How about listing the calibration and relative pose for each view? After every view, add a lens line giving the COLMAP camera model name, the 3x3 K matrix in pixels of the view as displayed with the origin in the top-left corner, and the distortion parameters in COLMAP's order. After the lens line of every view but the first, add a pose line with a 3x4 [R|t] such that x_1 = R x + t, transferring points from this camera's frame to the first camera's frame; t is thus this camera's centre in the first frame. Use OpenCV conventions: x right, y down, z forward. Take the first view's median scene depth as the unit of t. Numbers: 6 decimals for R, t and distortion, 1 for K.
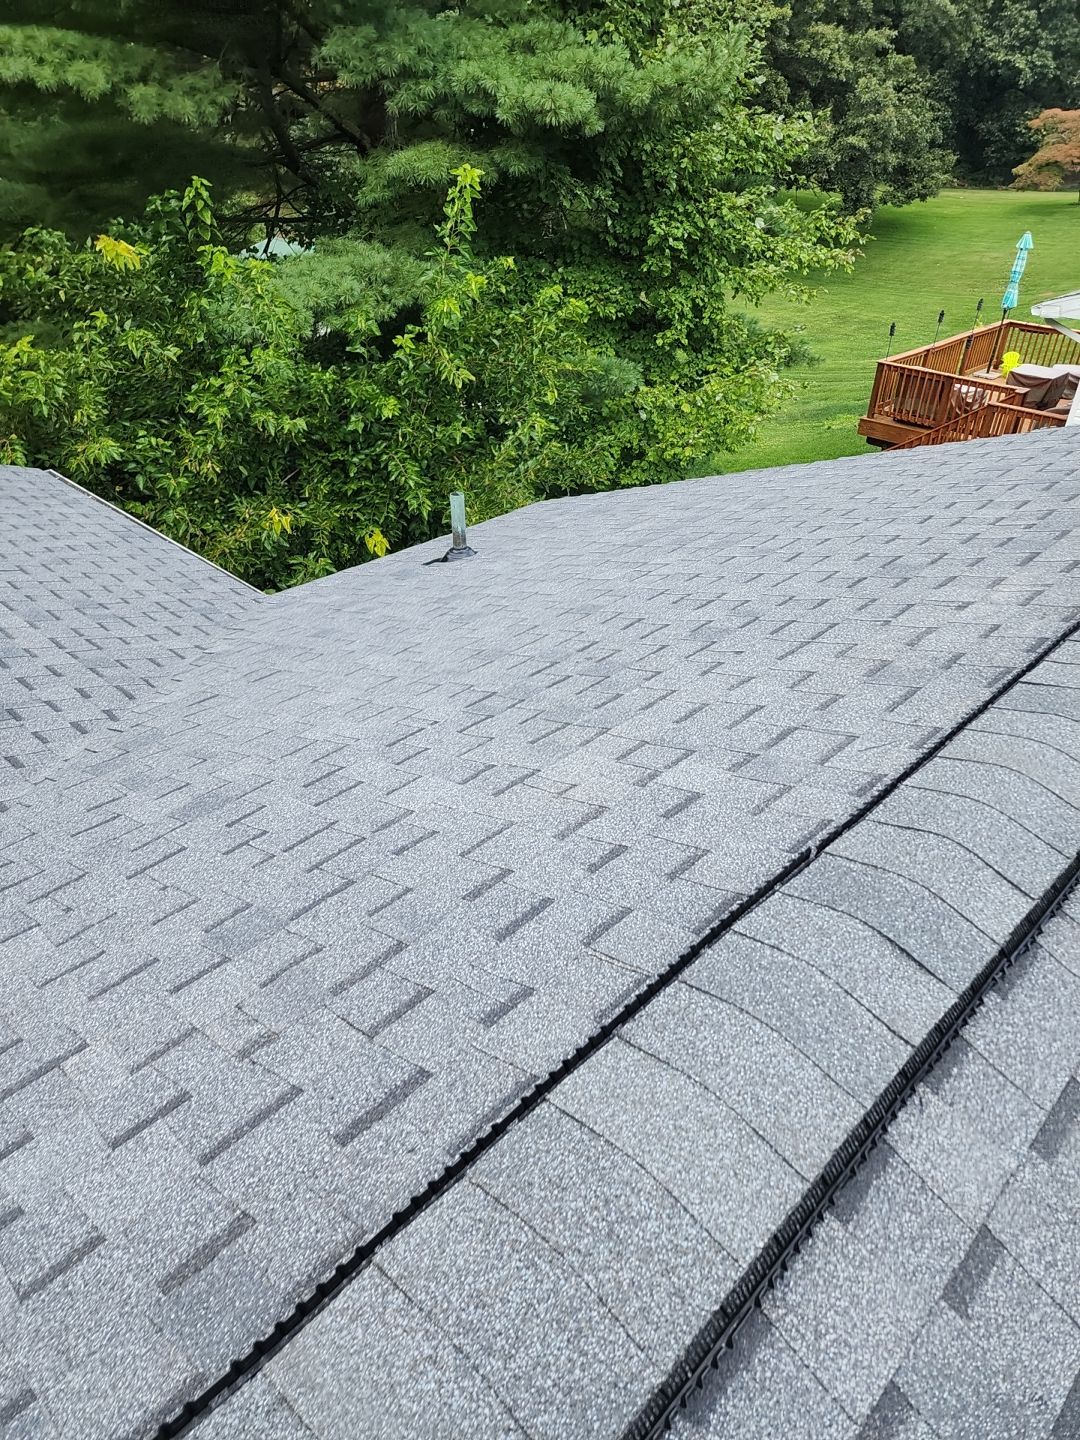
lens RADIAL K [[932.8, 0, 587.2], [0, 932.8, 694.0], [0, 0, 1]] dist [0.084252, -0.065269]
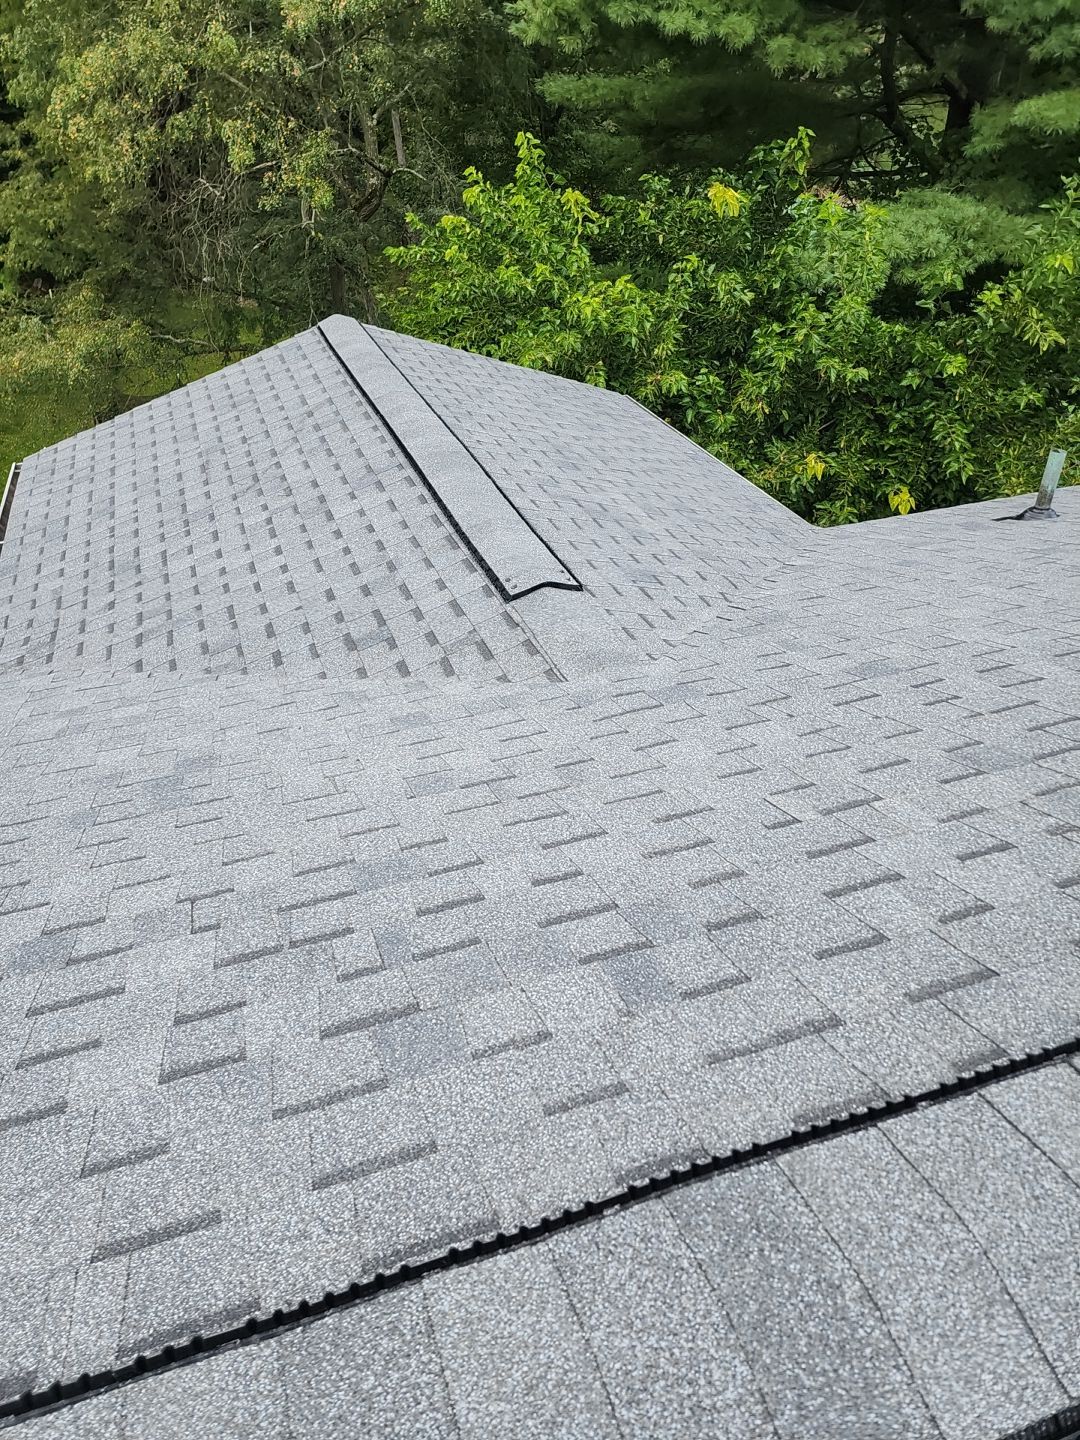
lens RADIAL K [[948.0, 0, 543.0], [0, 948.0, 739.4], [0, 0, 1]] dist [0.071054, -0.064973]
pose [[0.890910, 0.249784, -0.379324, -0.111163], [-0.227314, 0.968282, 0.103724, 0.062871], [0.393201, -0.006183, 0.919432, -0.084728]]
